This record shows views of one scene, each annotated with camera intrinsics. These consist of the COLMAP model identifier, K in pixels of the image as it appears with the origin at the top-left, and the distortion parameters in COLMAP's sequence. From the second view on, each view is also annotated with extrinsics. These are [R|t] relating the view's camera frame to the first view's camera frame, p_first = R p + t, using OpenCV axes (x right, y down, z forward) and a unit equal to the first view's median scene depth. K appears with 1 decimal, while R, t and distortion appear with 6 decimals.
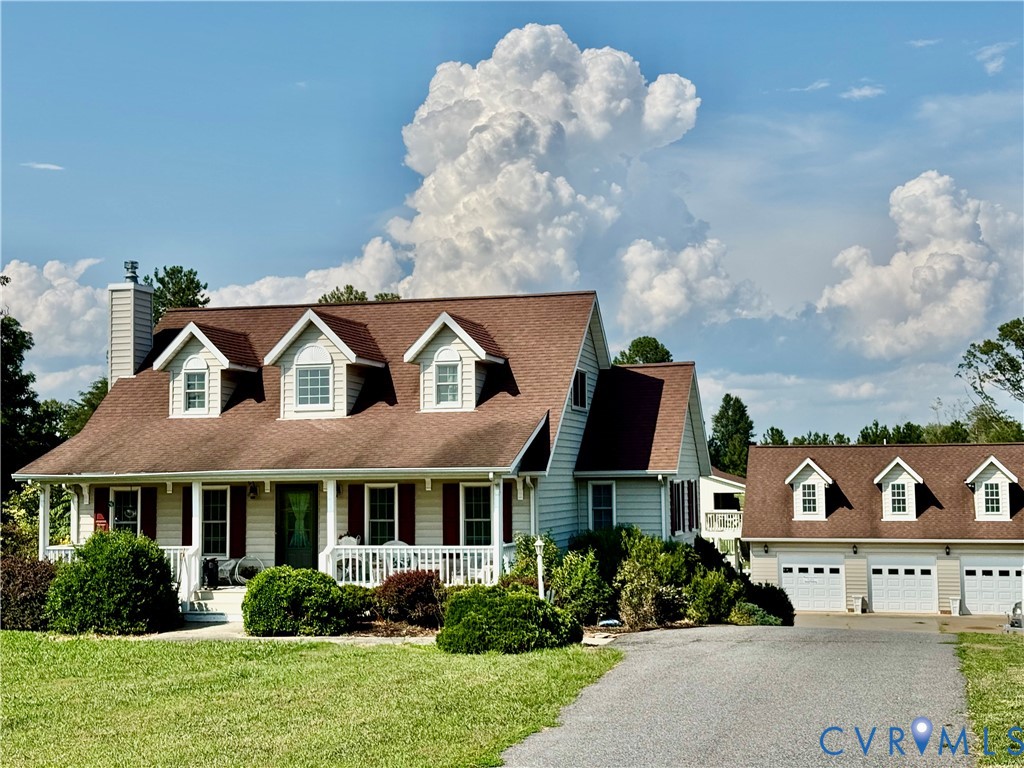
lens RADIAL K [[1432.9, 0, 512.0], [0, 1432.9, 384.0], [0, 0, 1]] dist [0.152163, -0.087279]
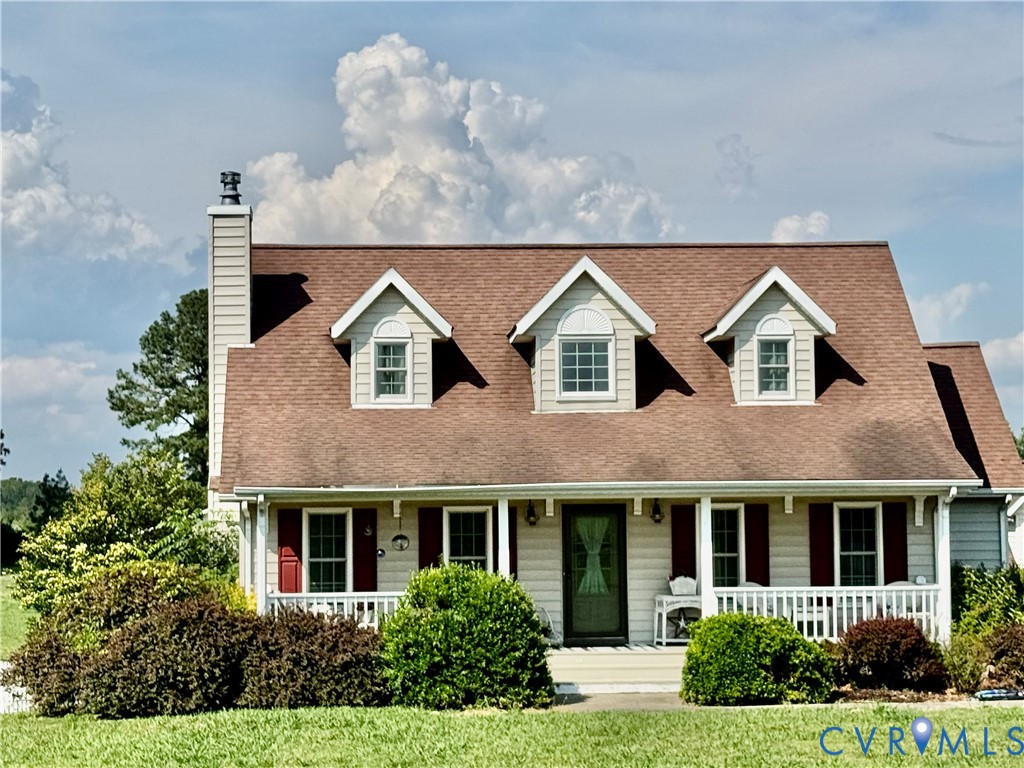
lens RADIAL K [[2385.8, 0, 512.0], [0, 2385.8, 384.0], [0, 0, 1]] dist [0.063555, 0.752664]
pose [[0.946993, 0.018109, 0.320743, -0.553386], [-0.019901, 0.999799, 0.002310, 0.008508], [-0.320636, -0.008571, 0.947164, -0.094270]]
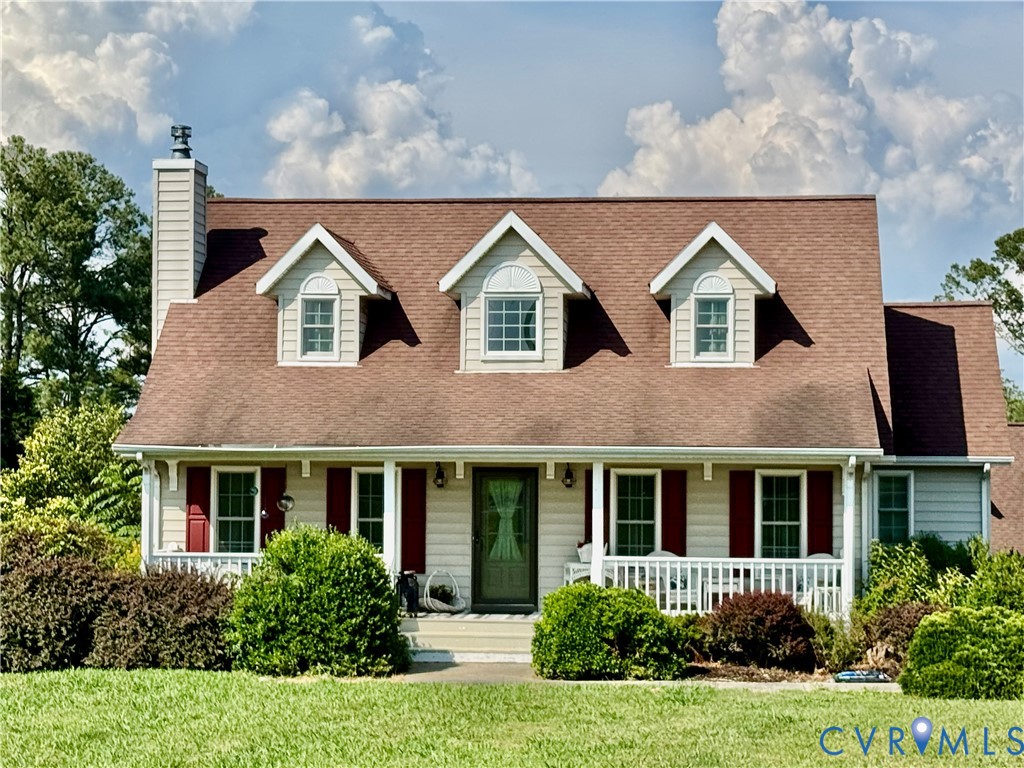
lens RADIAL K [[2410.0, 0, 512.0], [0, 2410.0, 384.0], [0, 0, 1]] dist [0.078999, 0.654897]
pose [[0.985955, 0.022652, 0.165466, -0.331177], [-0.027819, 0.999193, 0.028973, -0.003506], [-0.164676, -0.033169, 0.985790, -0.130561]]
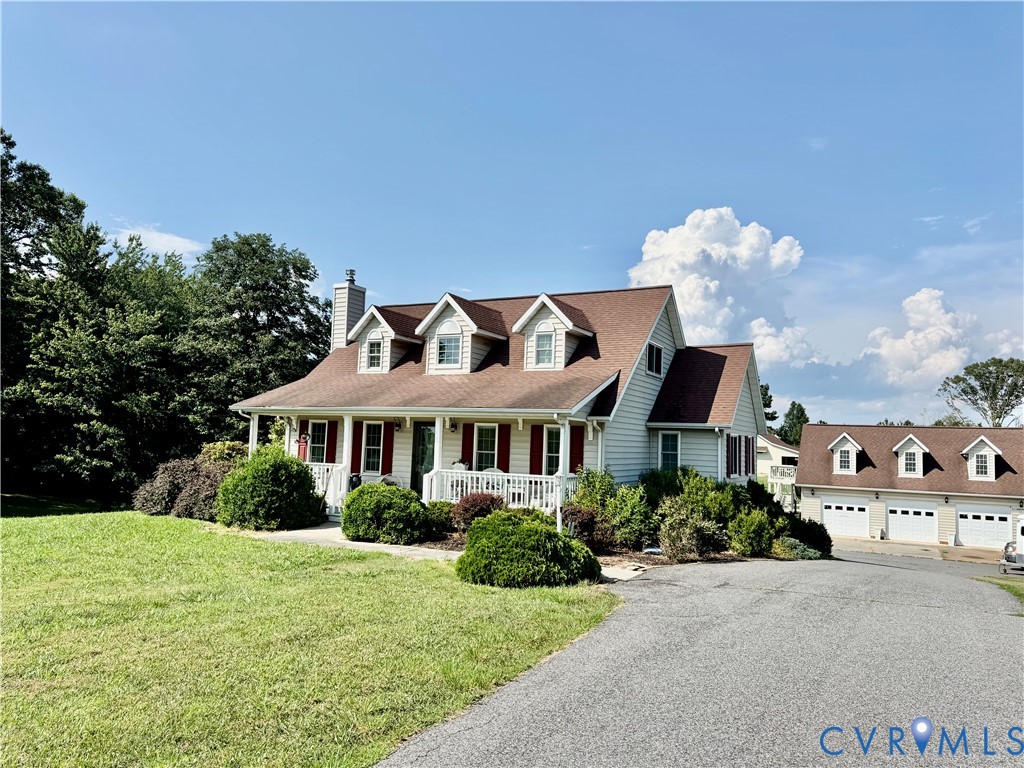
lens RADIAL K [[716.3, 0, 512.0], [0, 716.3, 384.0], [0, 0, 1]] dist [0.131433, -0.203269]
pose [[0.974832, 0.026195, -0.221395, 0.070043], [-0.029711, 0.999480, -0.012564, 0.040043], [0.220951, 0.018826, 0.975103, 0.364787]]
